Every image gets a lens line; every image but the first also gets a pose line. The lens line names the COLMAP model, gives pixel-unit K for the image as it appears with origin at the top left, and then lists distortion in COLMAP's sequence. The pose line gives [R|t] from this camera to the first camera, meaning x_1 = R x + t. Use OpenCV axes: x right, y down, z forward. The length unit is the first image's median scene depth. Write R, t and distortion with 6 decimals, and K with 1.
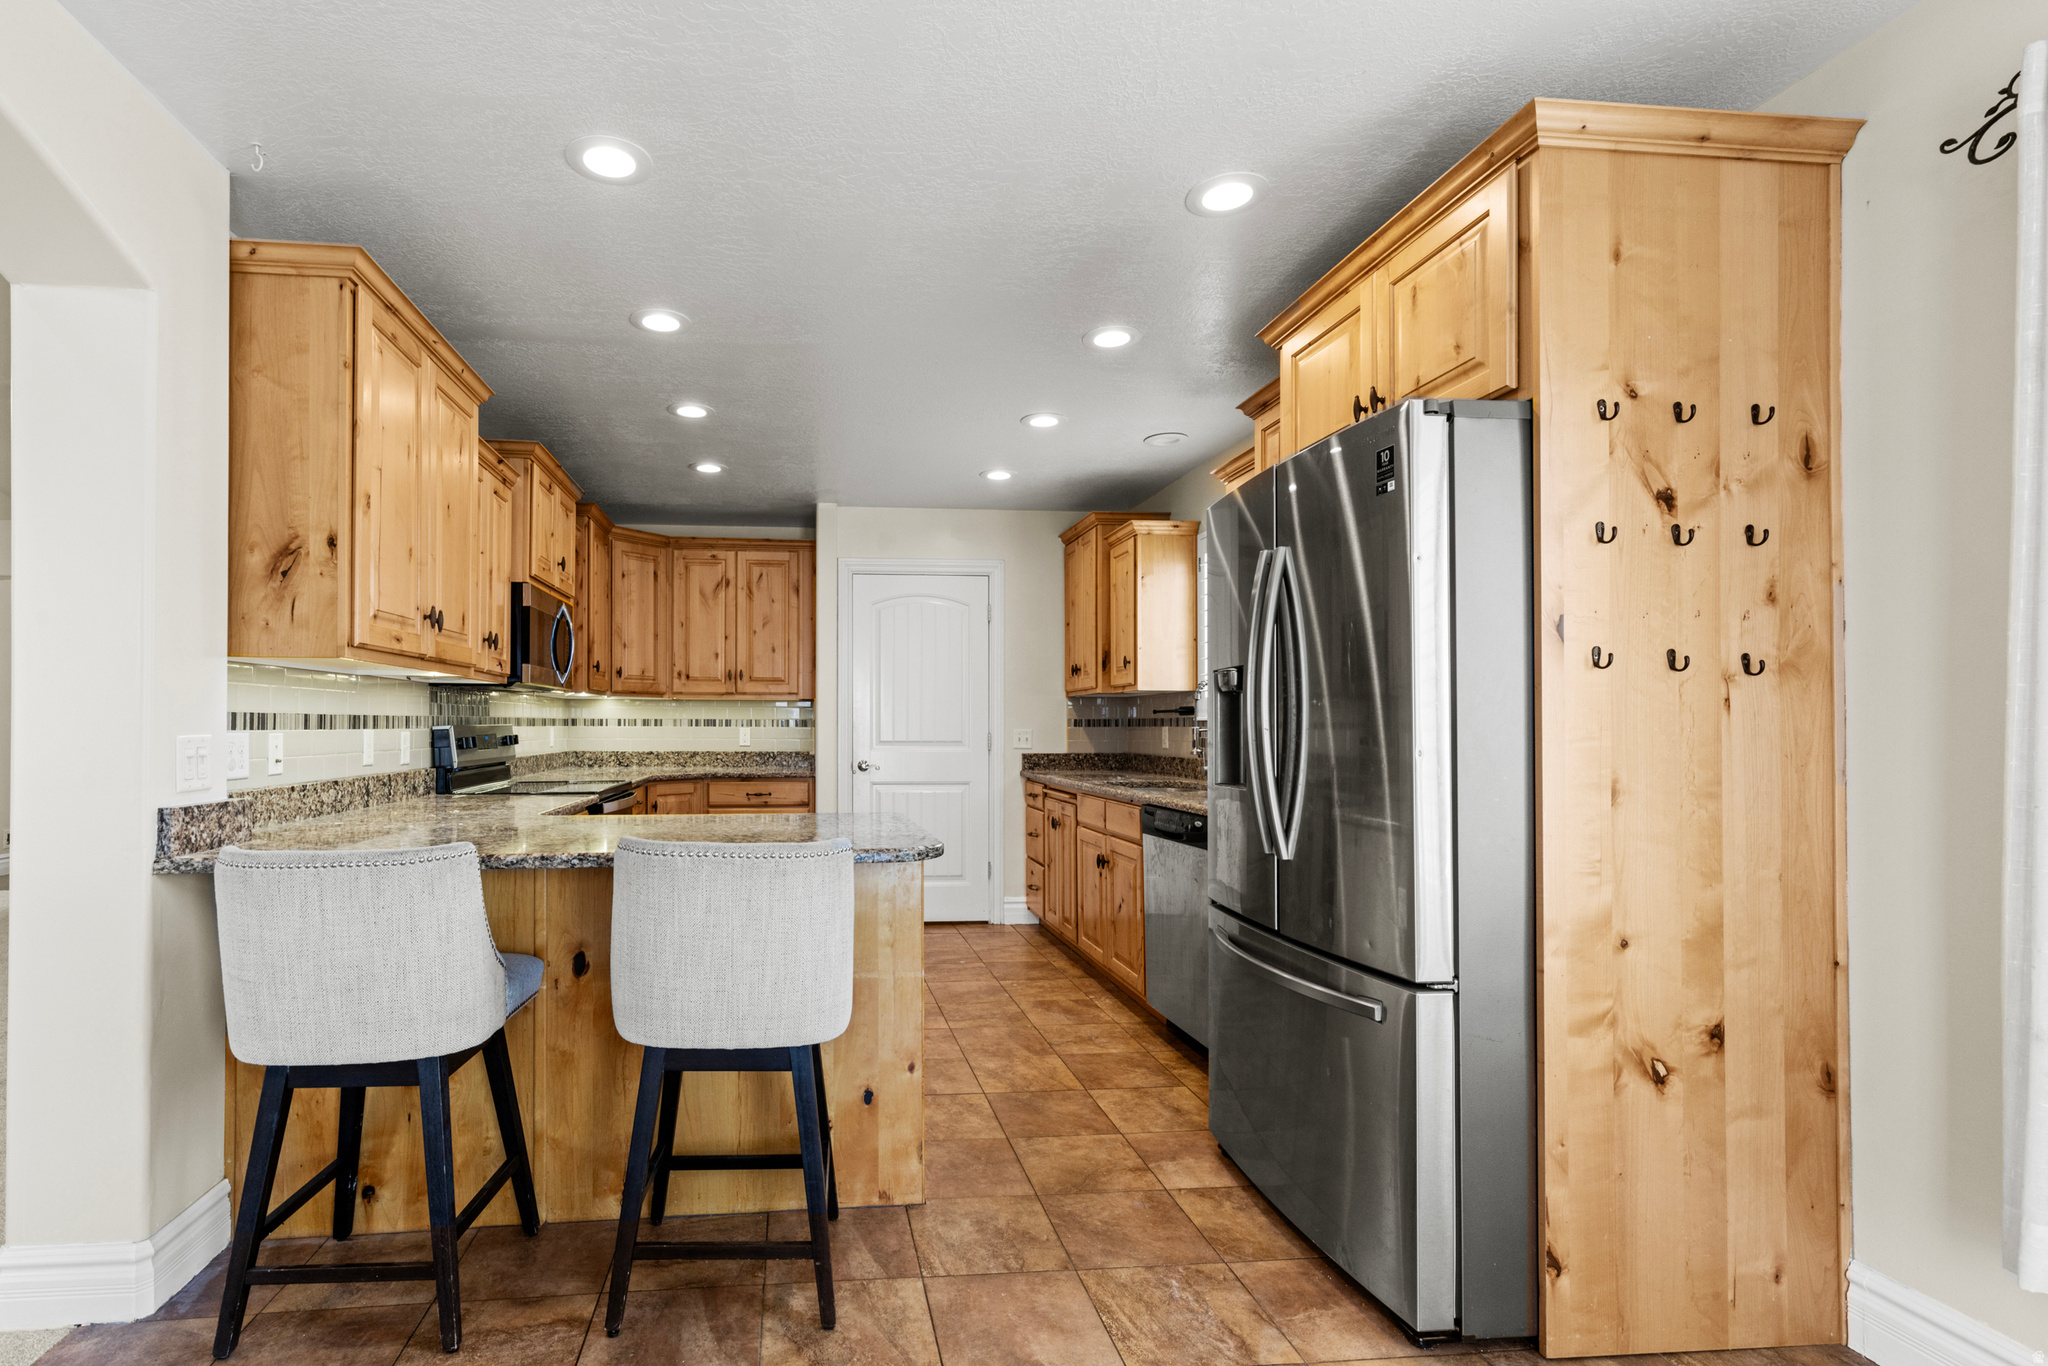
lens RADIAL K [[928.8, 0, 831.1], [0, 928.8, 719.0], [0, 0, 1]] dist [0.002722, 0.000144]
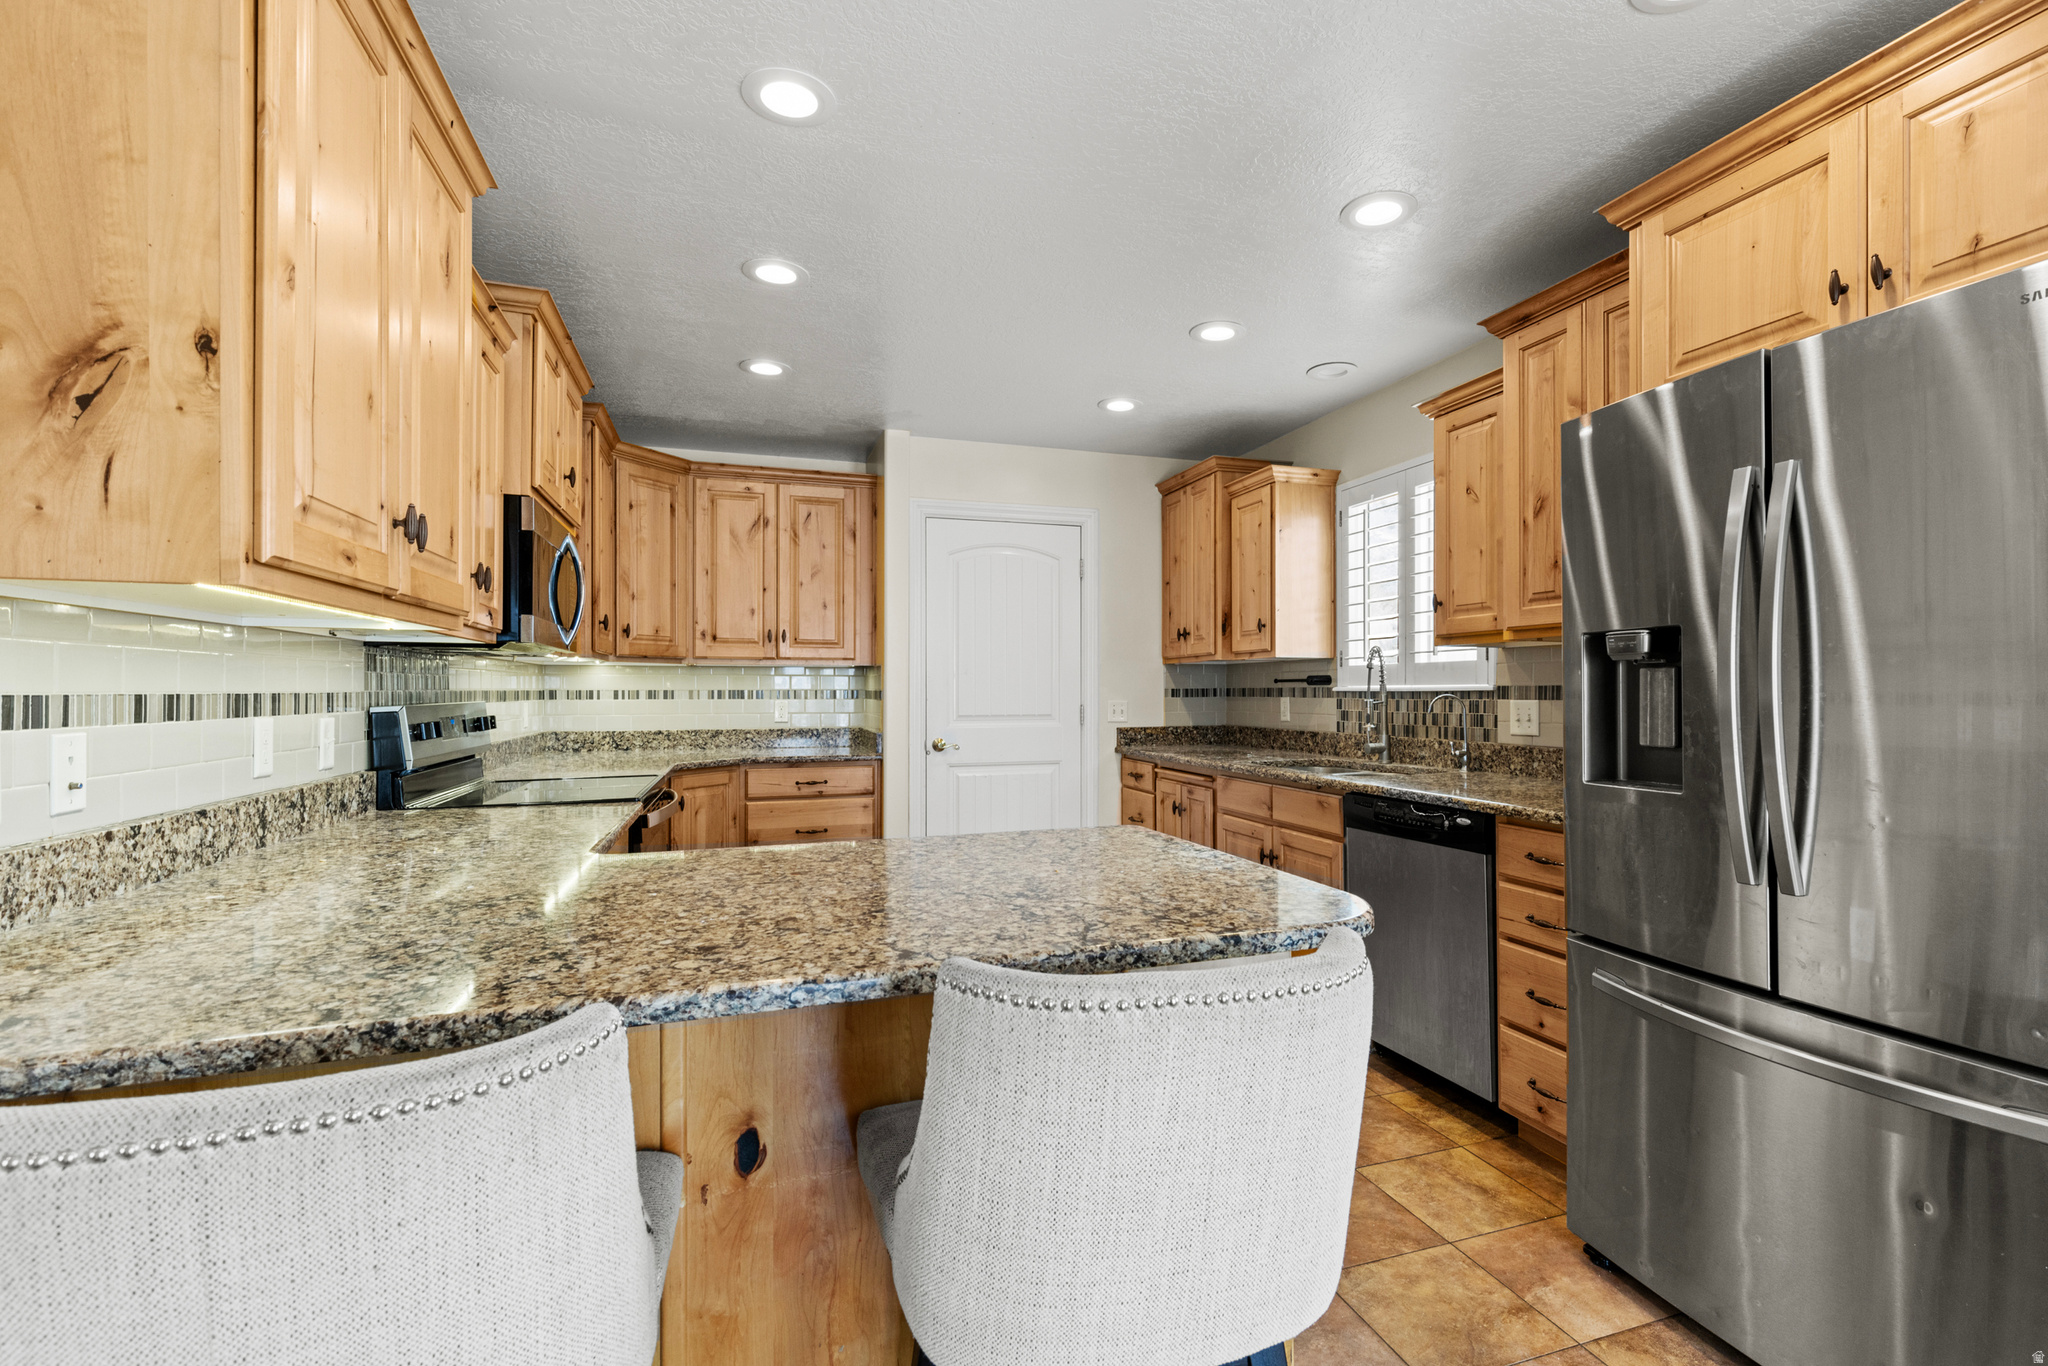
lens RADIAL K [[918.9, 0, 1032.5], [0, 918.9, 684.8], [0, 0, 1]] dist [0.001301, 0.000373]
pose [[0.966020, -0.003048, 0.258450, -0.165956], [0.002802, 0.999995, 0.001318, -0.008799], [-0.258453, -0.000549, 0.966024, 0.287839]]
